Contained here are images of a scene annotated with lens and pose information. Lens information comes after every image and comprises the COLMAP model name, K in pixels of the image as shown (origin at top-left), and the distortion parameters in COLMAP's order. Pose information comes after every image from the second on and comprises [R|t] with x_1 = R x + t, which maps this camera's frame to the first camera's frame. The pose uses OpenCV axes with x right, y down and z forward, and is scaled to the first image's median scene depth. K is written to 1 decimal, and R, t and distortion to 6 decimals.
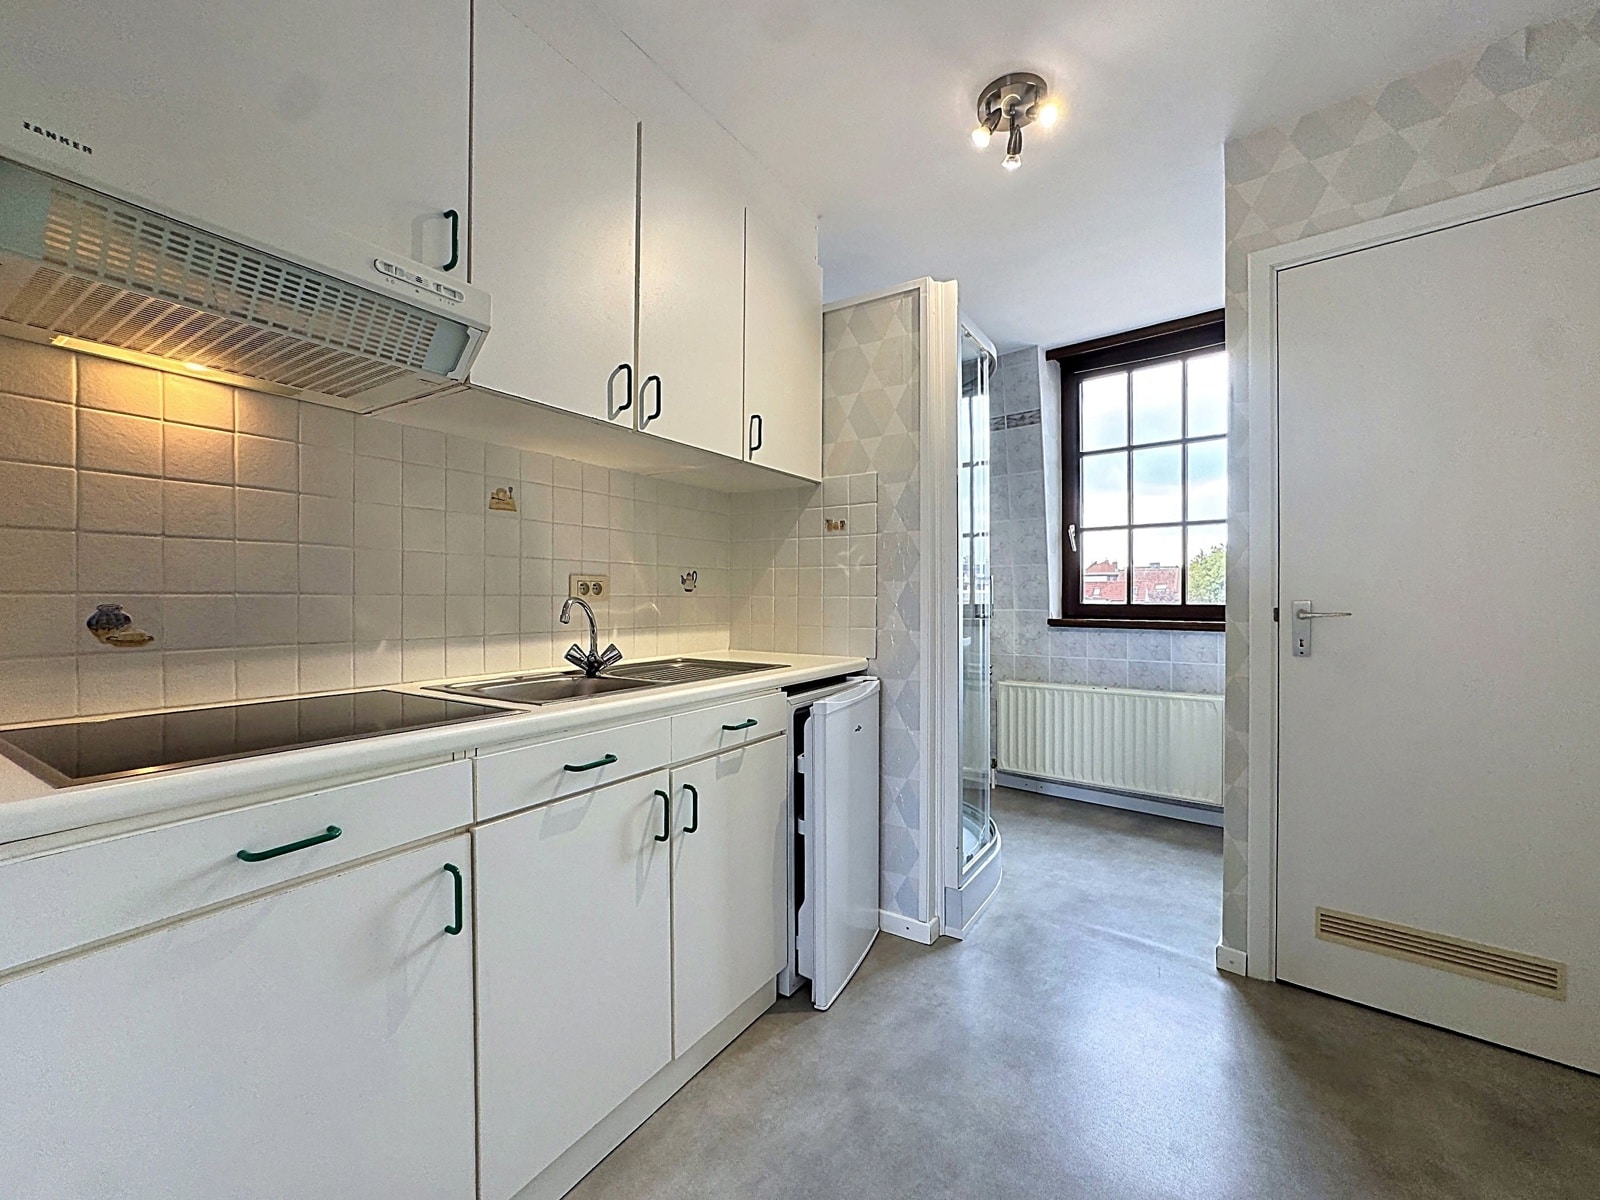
lens RADIAL K [[646.9, 0, 802.0], [0, 646.9, 598.9], [0, 0, 1]] dist [-0.020160, 0.003776]
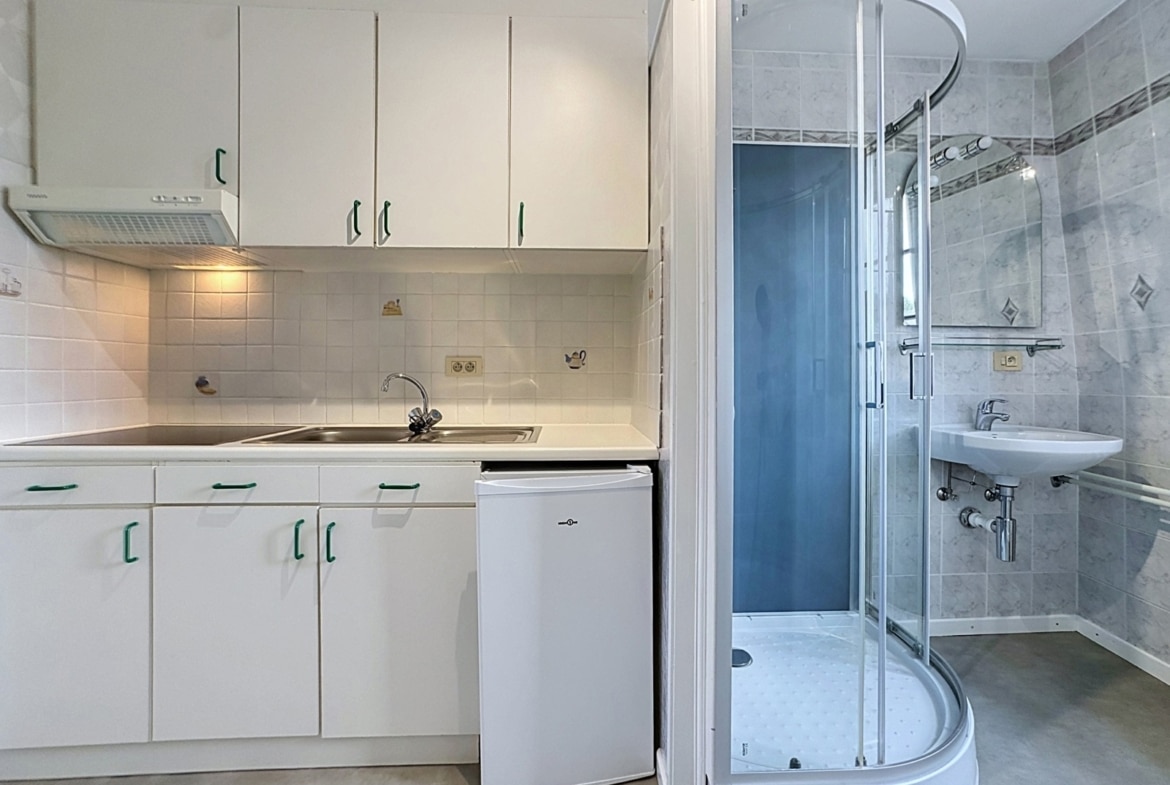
lens RADIAL K [[498.0, 0, 588.7], [0, 498.0, 369.4], [0, 0, 1]] dist [-0.003639, -0.000067]
pose [[0.570913, -0.004418, -0.820999, 0.789517], [-0.004278, 0.999956, -0.008356, -0.004223], [0.820999, 0.008283, 0.570869, 0.748731]]
